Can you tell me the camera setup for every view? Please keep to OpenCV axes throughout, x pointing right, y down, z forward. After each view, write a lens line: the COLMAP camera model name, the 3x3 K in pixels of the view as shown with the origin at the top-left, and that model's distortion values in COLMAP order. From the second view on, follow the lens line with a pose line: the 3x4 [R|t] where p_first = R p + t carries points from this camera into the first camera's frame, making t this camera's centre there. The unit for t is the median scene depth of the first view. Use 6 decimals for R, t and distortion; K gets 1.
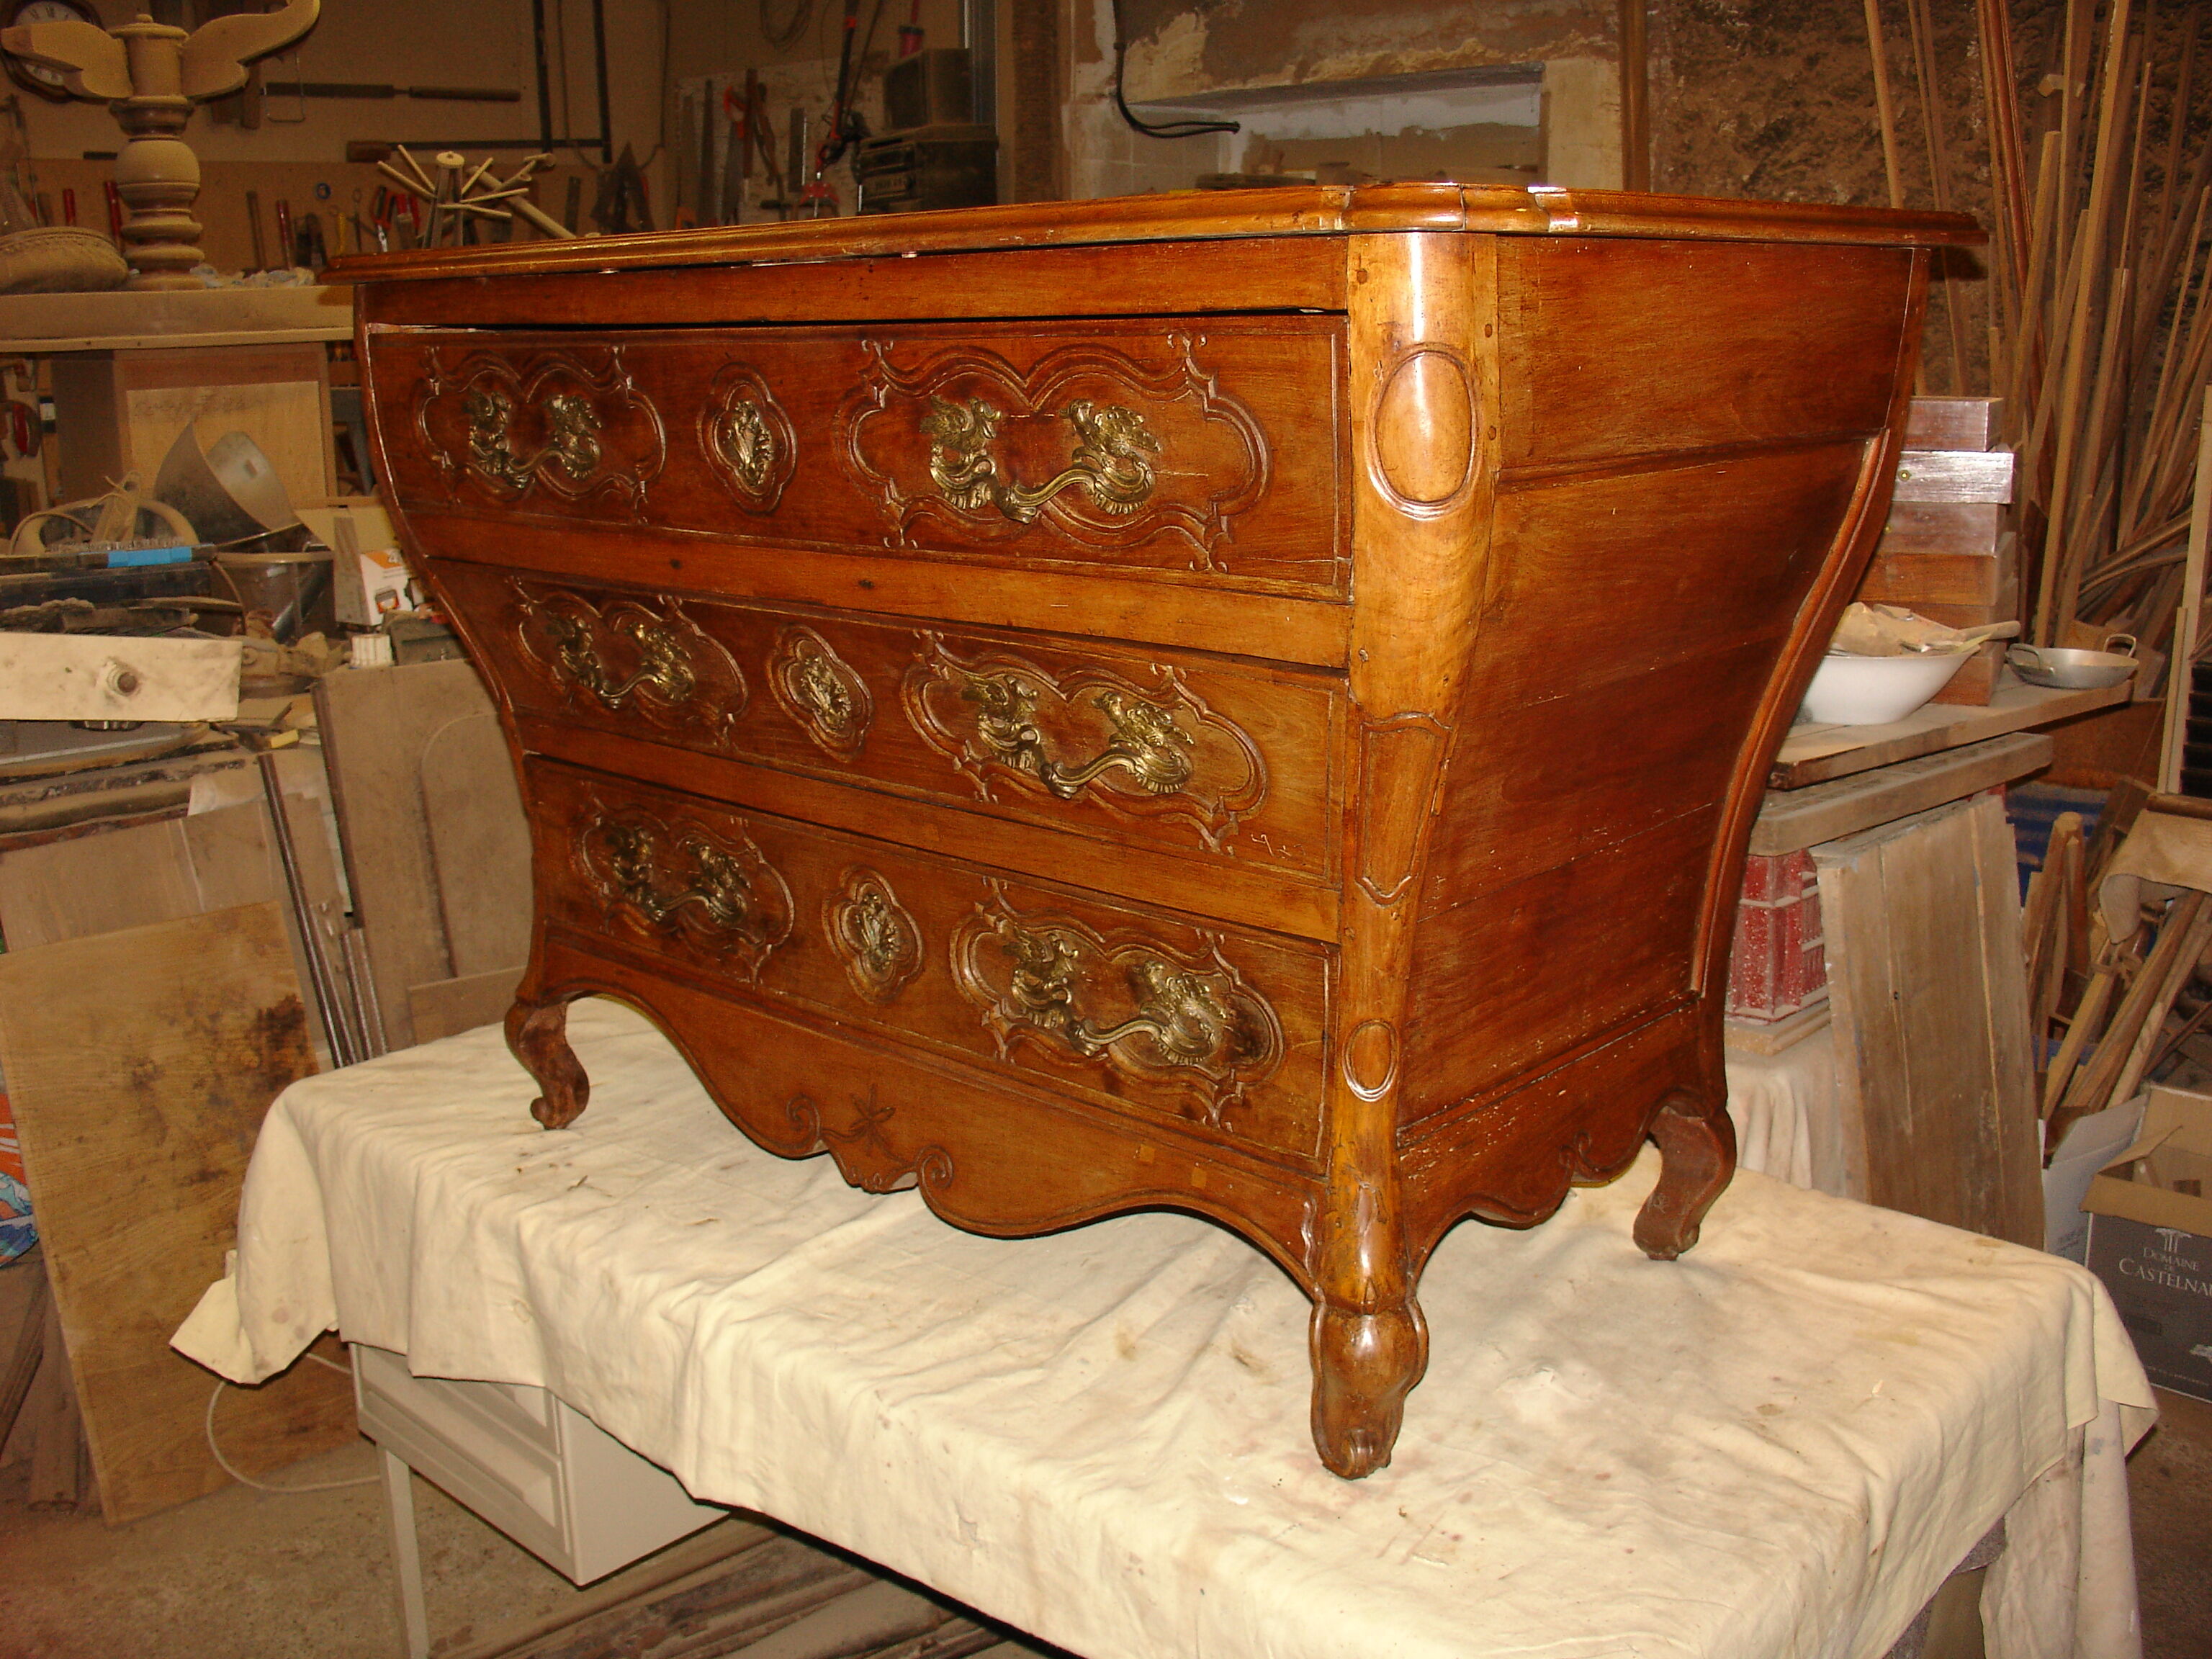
lens RADIAL K [[2183.8, 0, 1086.6], [0, 2183.8, 812.5], [0, 0, 1]] dist [-0.120030, 0.000000]
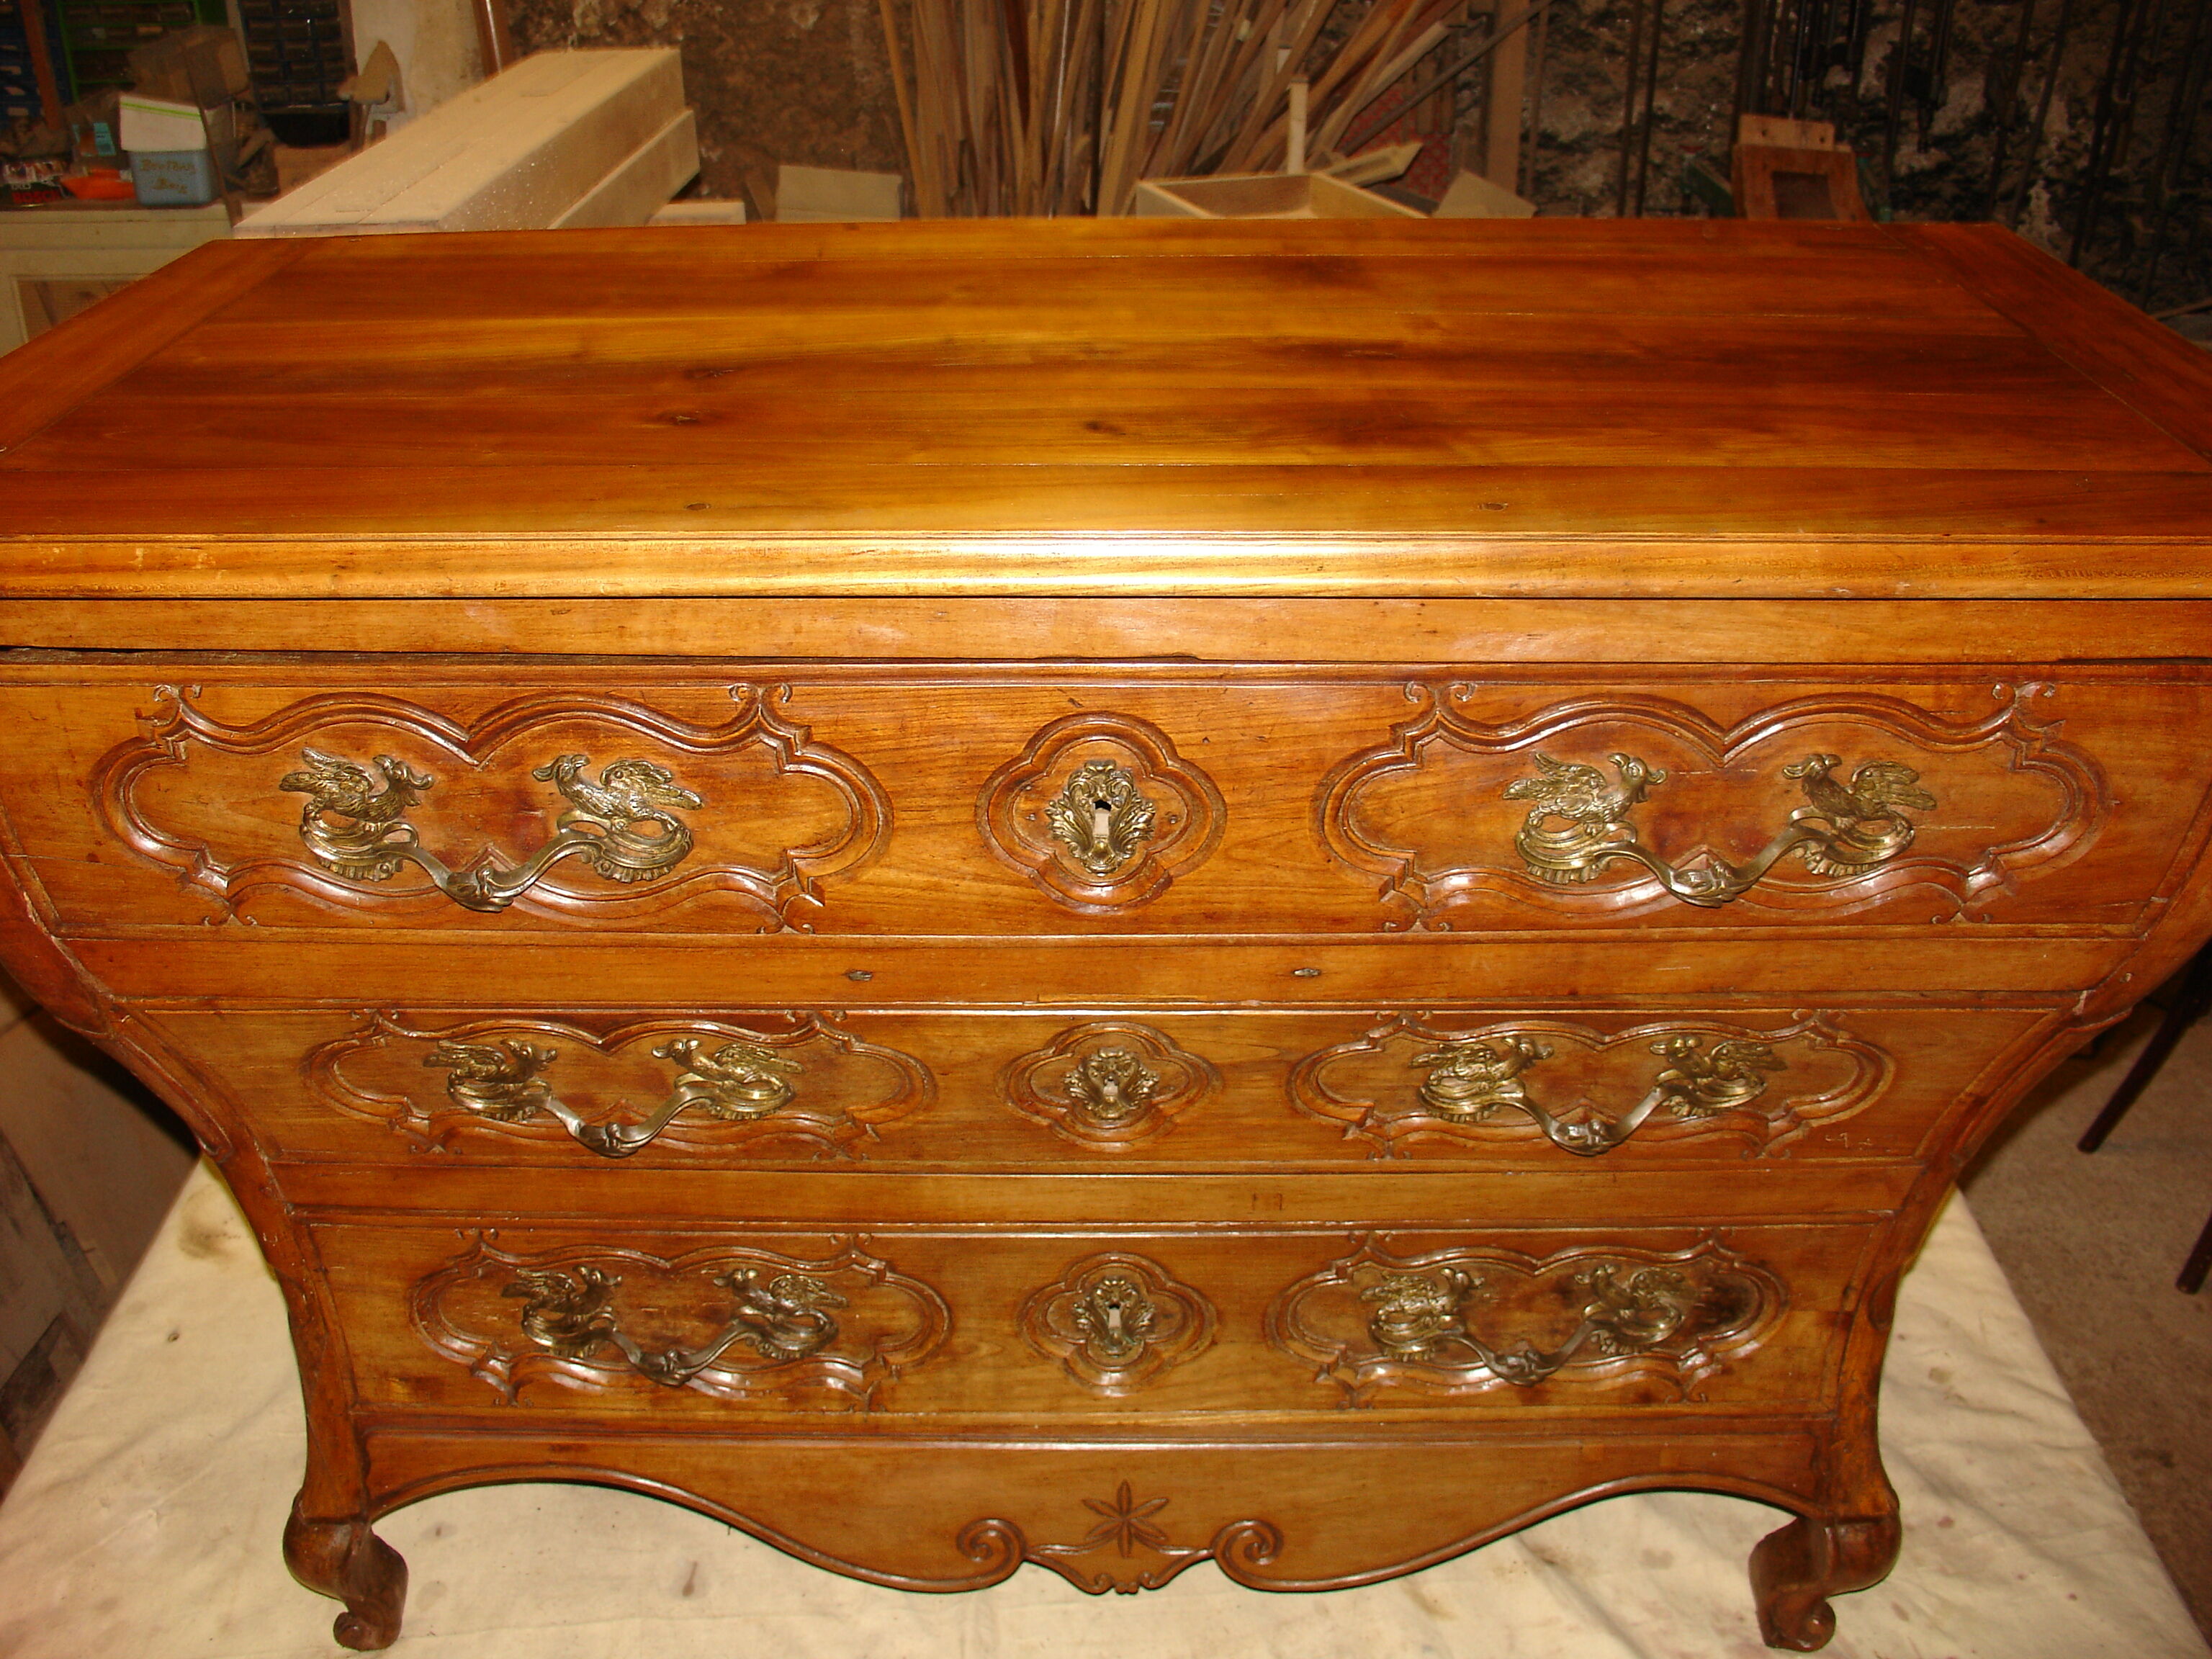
lens RADIAL K [[2183.8, 0, 1076.1], [0, 2183.8, 804.4], [0, 0, 1]] dist [-0.120030, 0.000000]
pose [[0.728788, -0.302939, 0.614082, -0.575489], [0.152006, 0.946010, 0.286286, -0.370667], [-0.667655, -0.115298, 0.735489, 0.522159]]
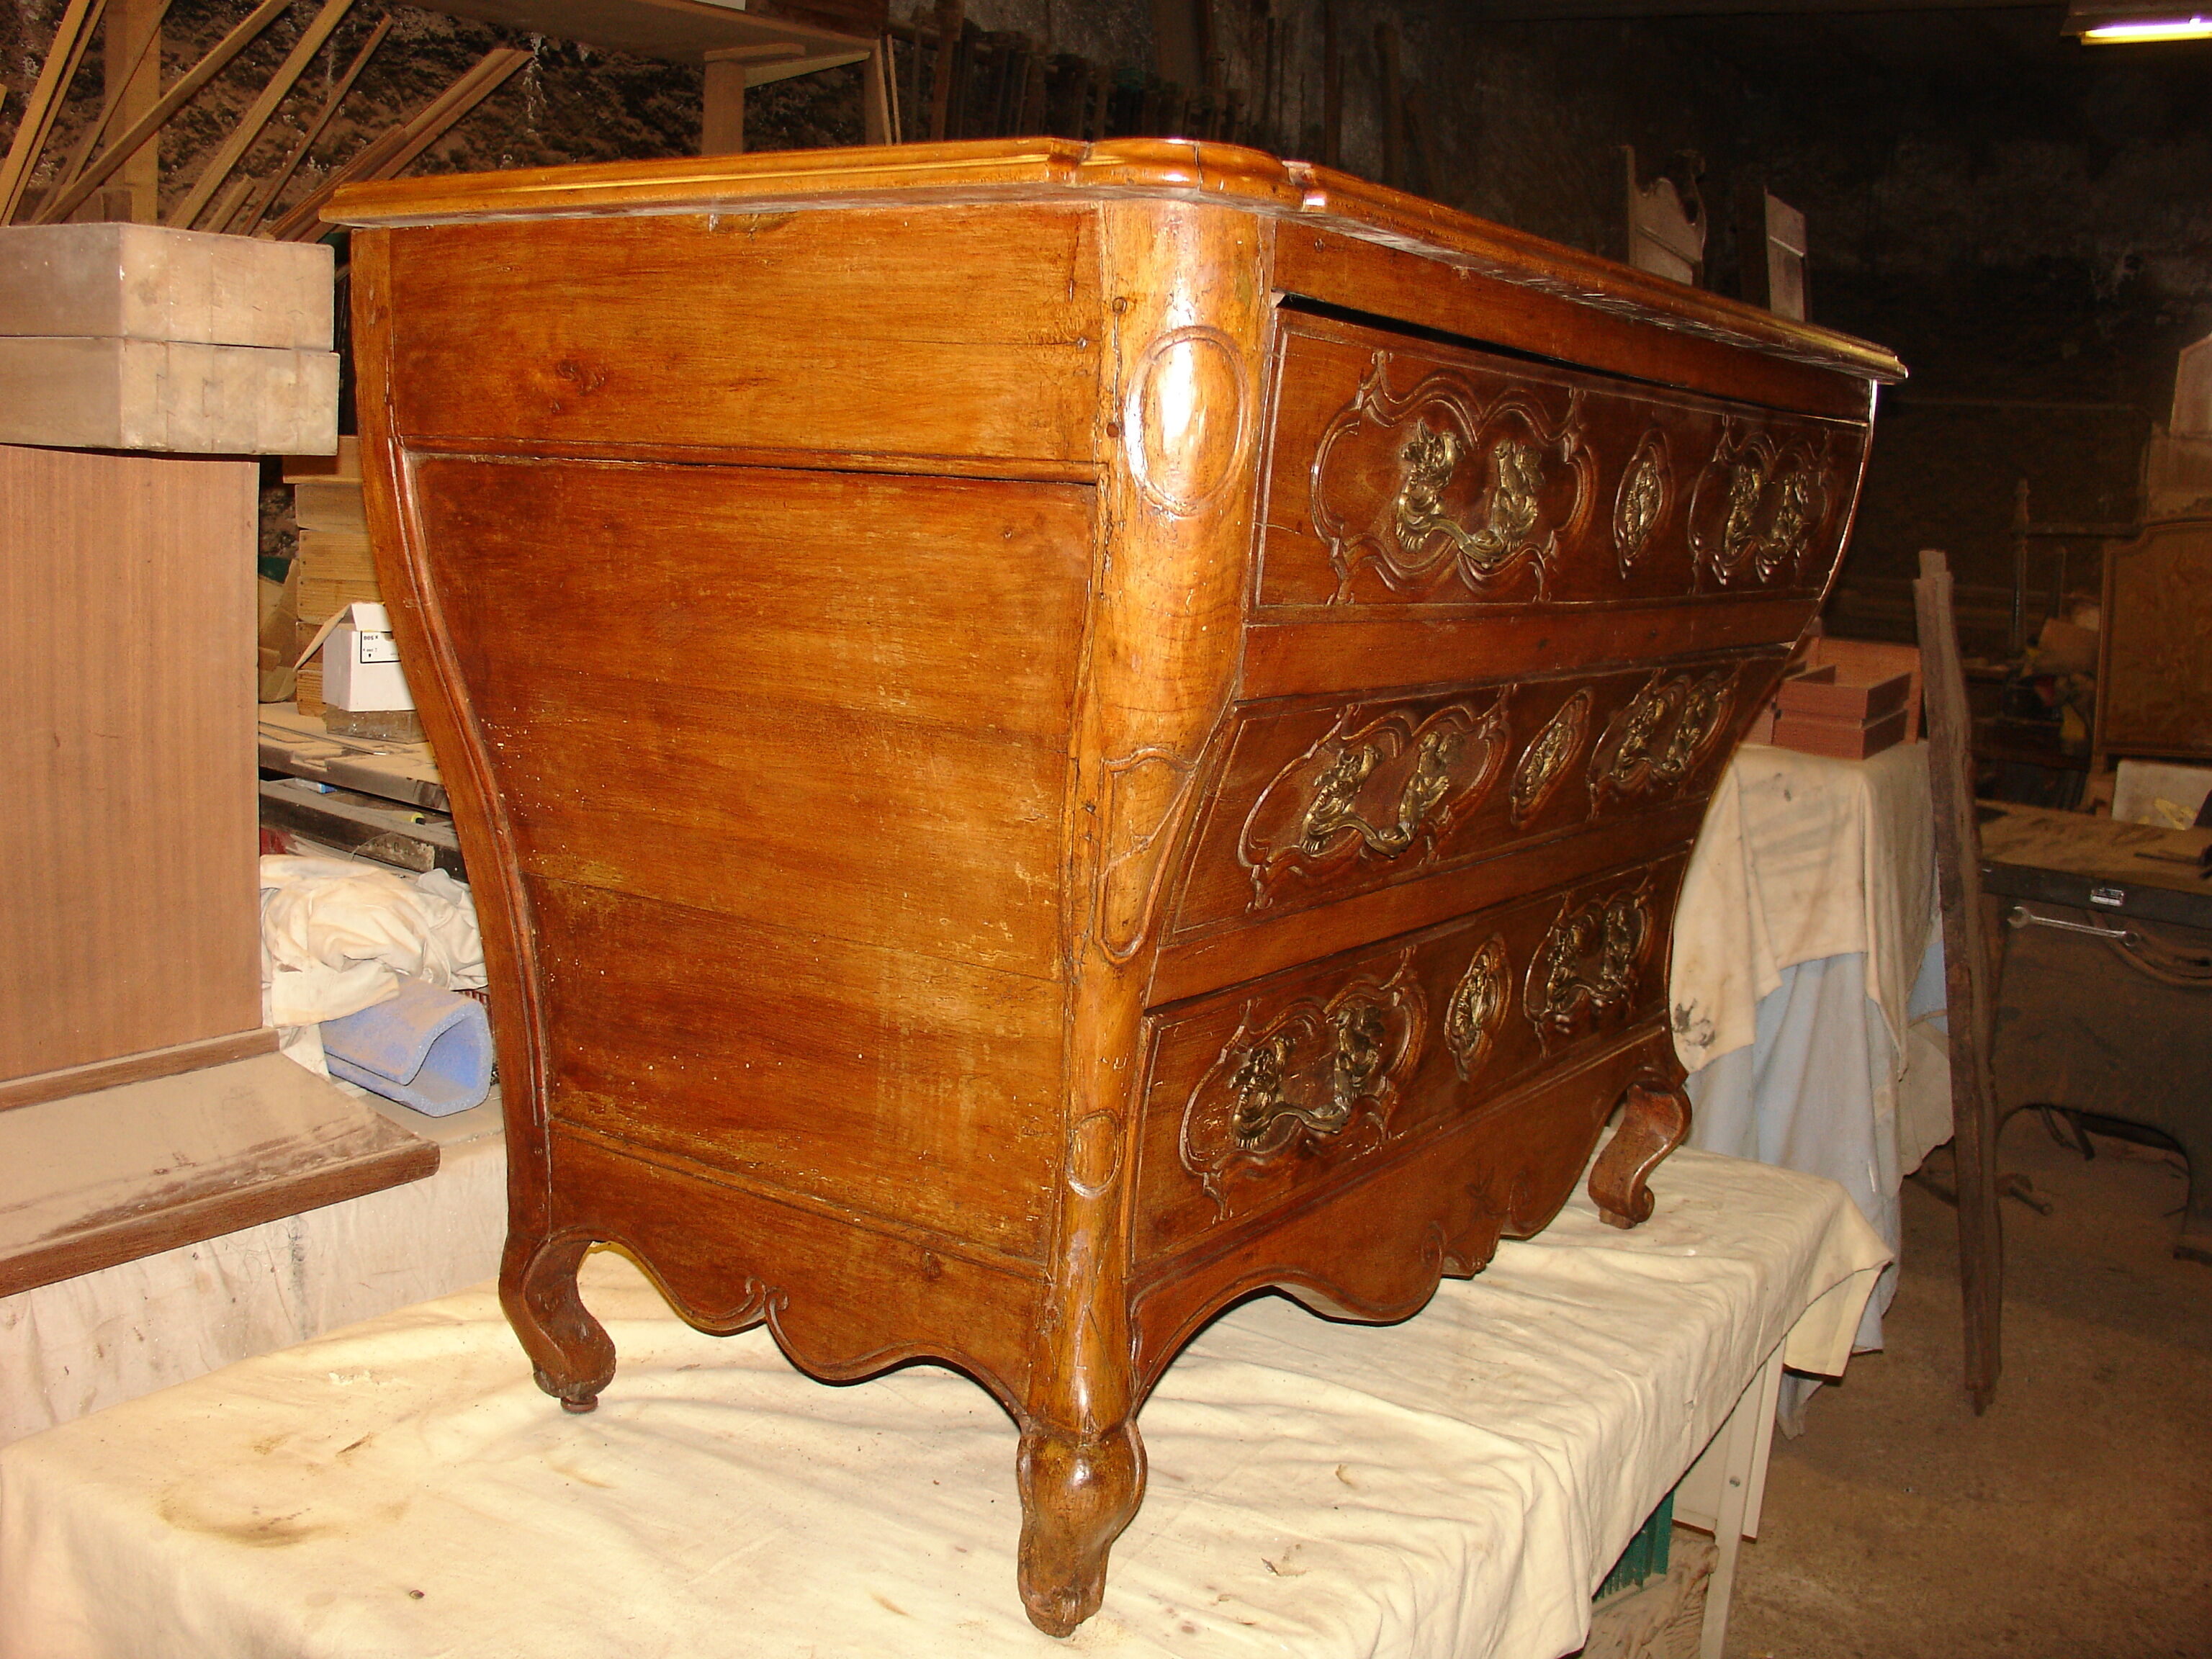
lens RADIAL K [[2183.8, 0, 1085.0], [0, 2183.8, 813.8], [0, 0, 1]] dist [-0.120030, 0.000000]
pose [[-0.174170, -0.150315, 0.973175, -1.106645], [0.165553, 0.969744, 0.179414, -0.255445], [-0.970699, 0.192361, -0.144016, 1.433696]]
